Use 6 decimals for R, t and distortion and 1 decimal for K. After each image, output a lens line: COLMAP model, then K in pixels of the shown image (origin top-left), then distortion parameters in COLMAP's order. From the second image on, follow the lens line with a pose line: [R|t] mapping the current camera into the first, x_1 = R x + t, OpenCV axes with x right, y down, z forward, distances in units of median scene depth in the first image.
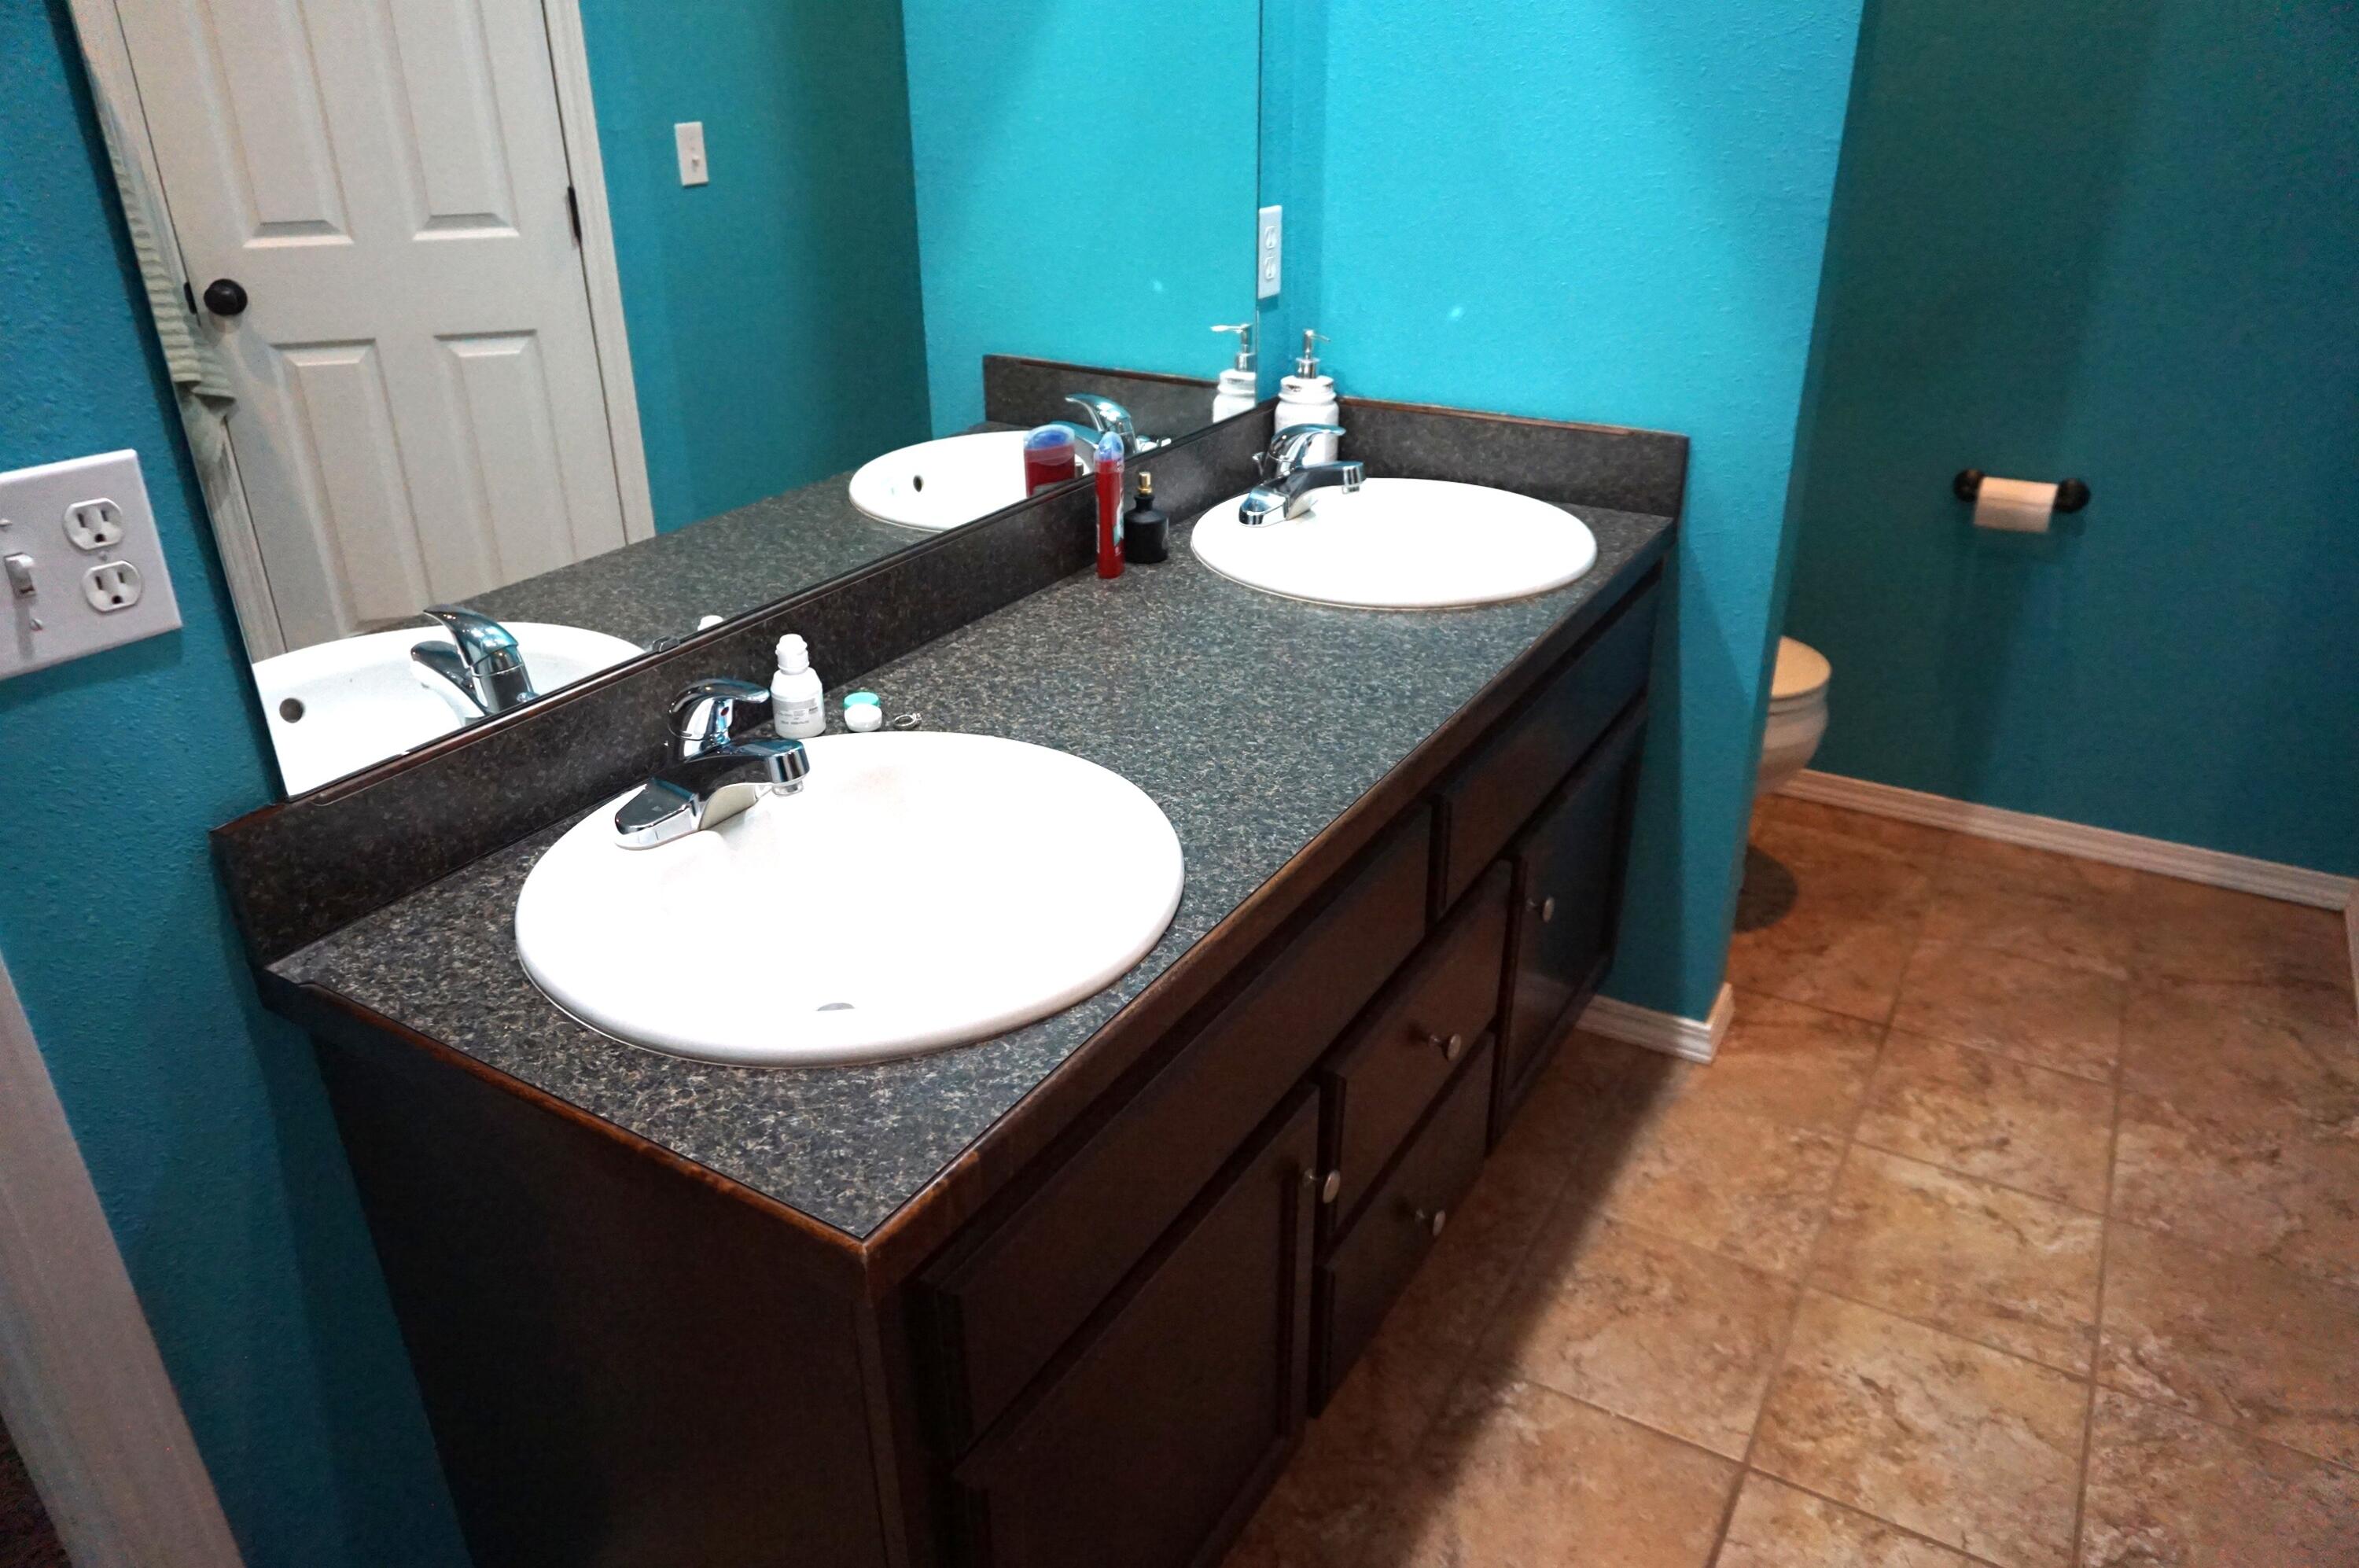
lens RADIAL K [[1600.3, 0, 1168.4], [0, 1600.3, 785.1], [0, 0, 1]] dist [-0.043473, 0.030256]
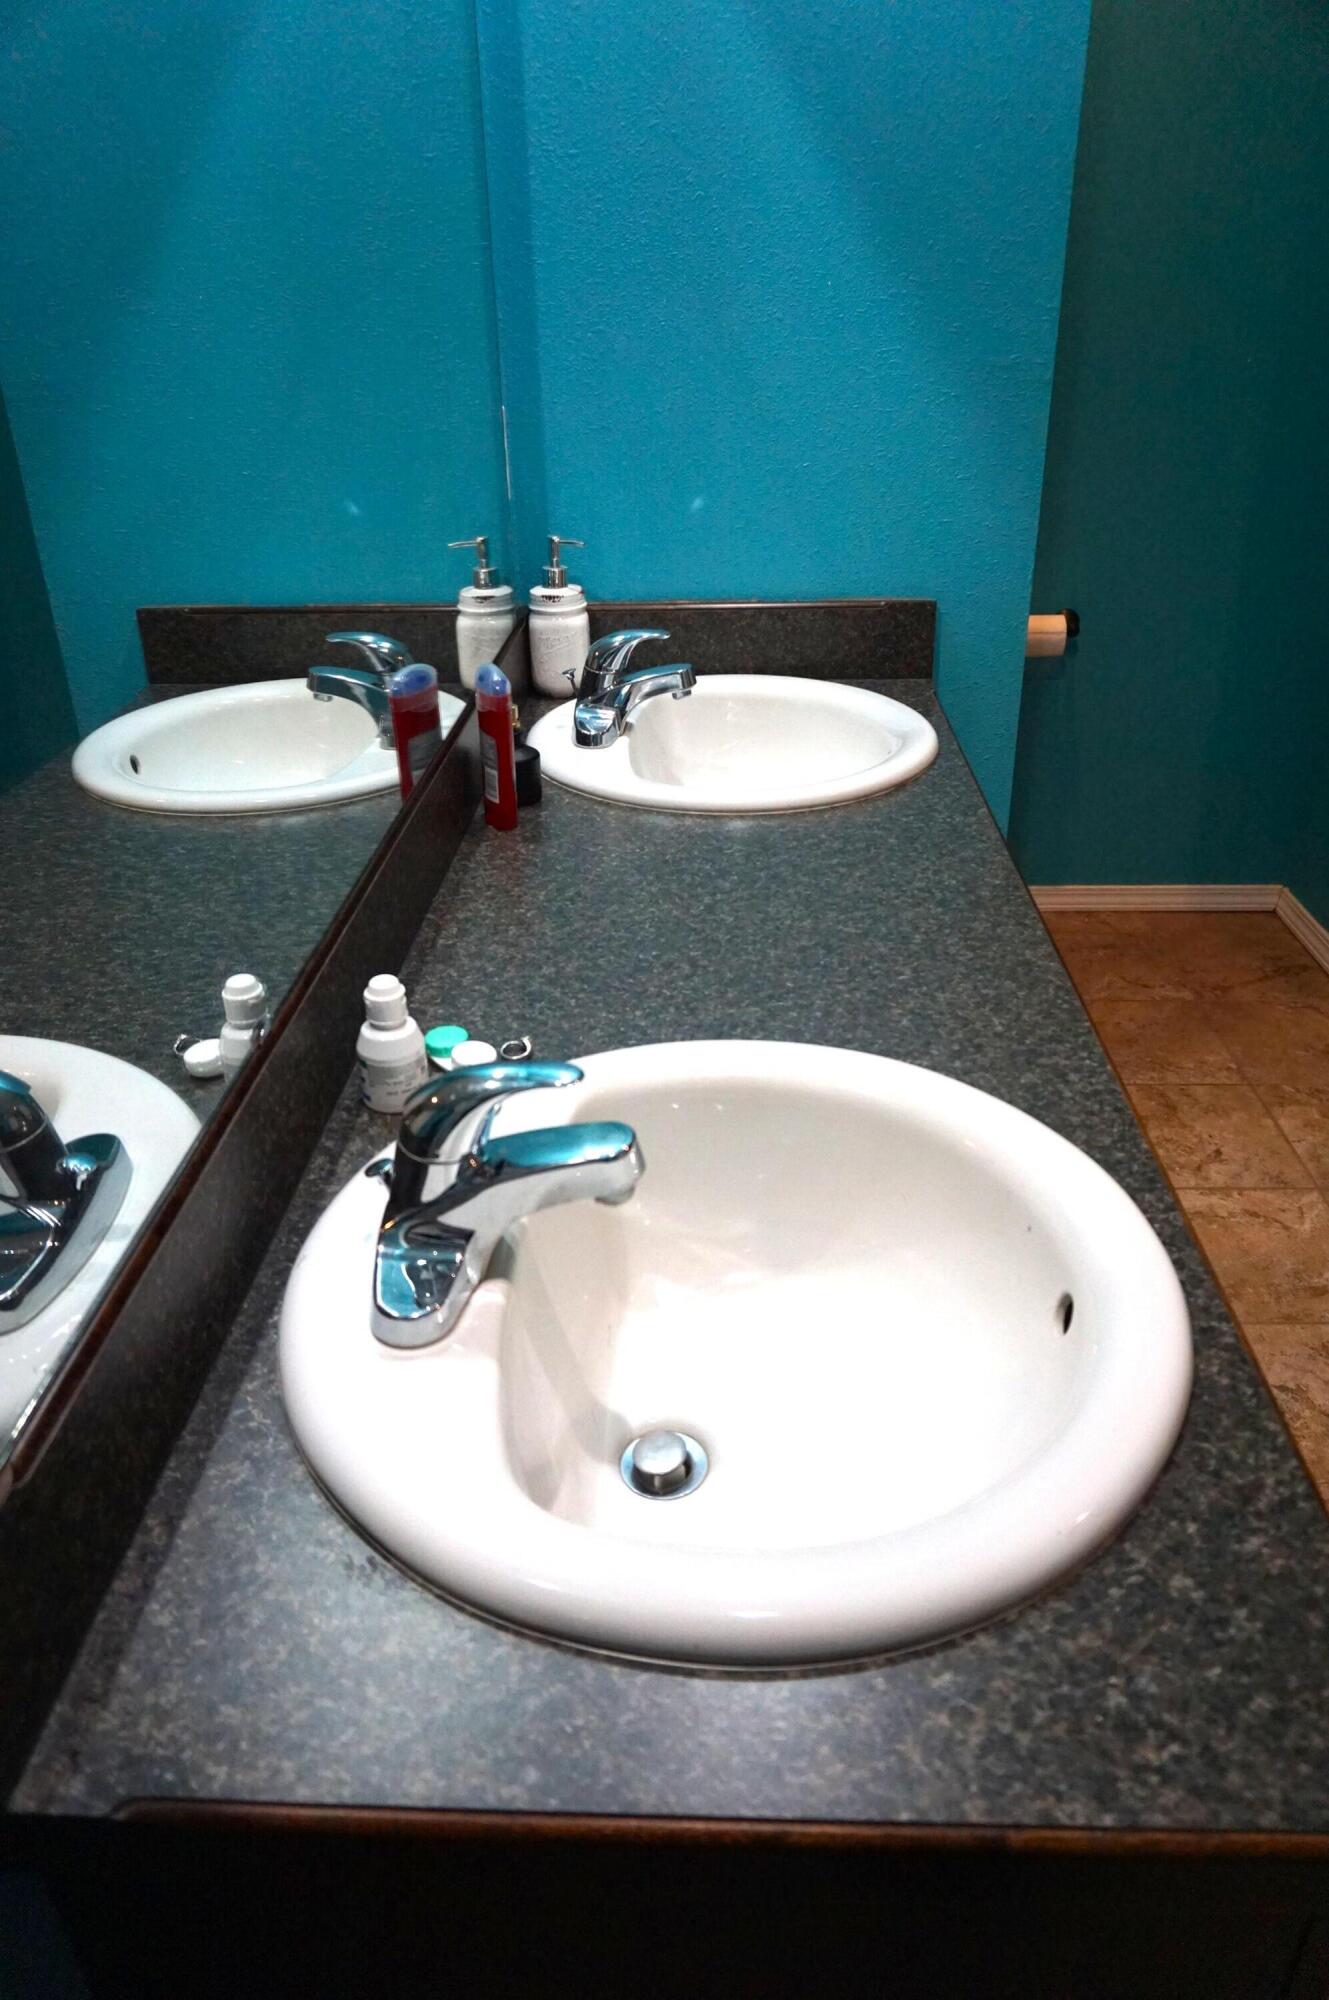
lens RADIAL K [[1356.7, 0, 668.1], [0, 1356.7, 1000.7], [0, 0, 1]] dist [-0.043473, 0.030256]
pose [[0.875403, -0.235180, 0.422327, -0.254263], [0.218970, 0.971819, 0.087293, -0.071492], [-0.430955, 0.016061, 0.902230, 0.249188]]
